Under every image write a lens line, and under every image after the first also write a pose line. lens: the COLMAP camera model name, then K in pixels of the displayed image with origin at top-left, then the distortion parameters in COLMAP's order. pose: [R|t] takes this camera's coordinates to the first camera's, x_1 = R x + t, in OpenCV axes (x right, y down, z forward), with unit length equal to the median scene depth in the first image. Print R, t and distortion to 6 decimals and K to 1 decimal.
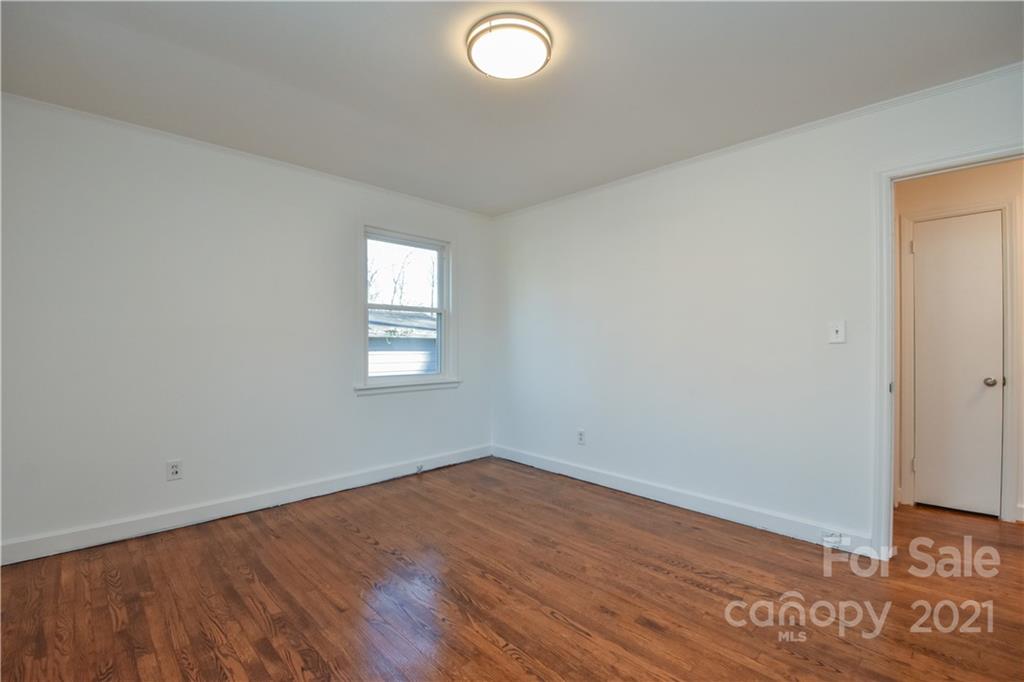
lens RADIAL K [[450.9, 0, 504.1], [0, 450.9, 346.5], [0, 0, 1]] dist [0.000314, -0.011667]
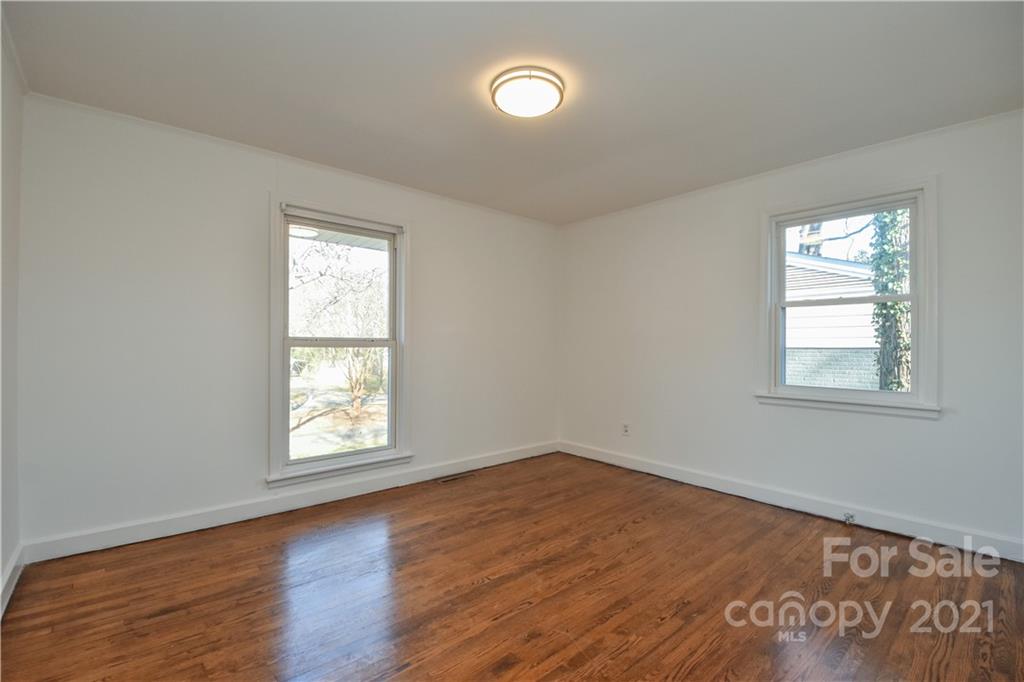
lens RADIAL K [[450.9, 0, 522.0], [0, 450.9, 343.2], [0, 0, 1]] dist [0.000314, -0.011667]
pose [[-0.033283, -0.002453, -0.999443, 0.790995], [-0.014664, 0.999891, -0.001966, -0.004844], [0.999338, 0.014590, -0.033315, 0.692065]]
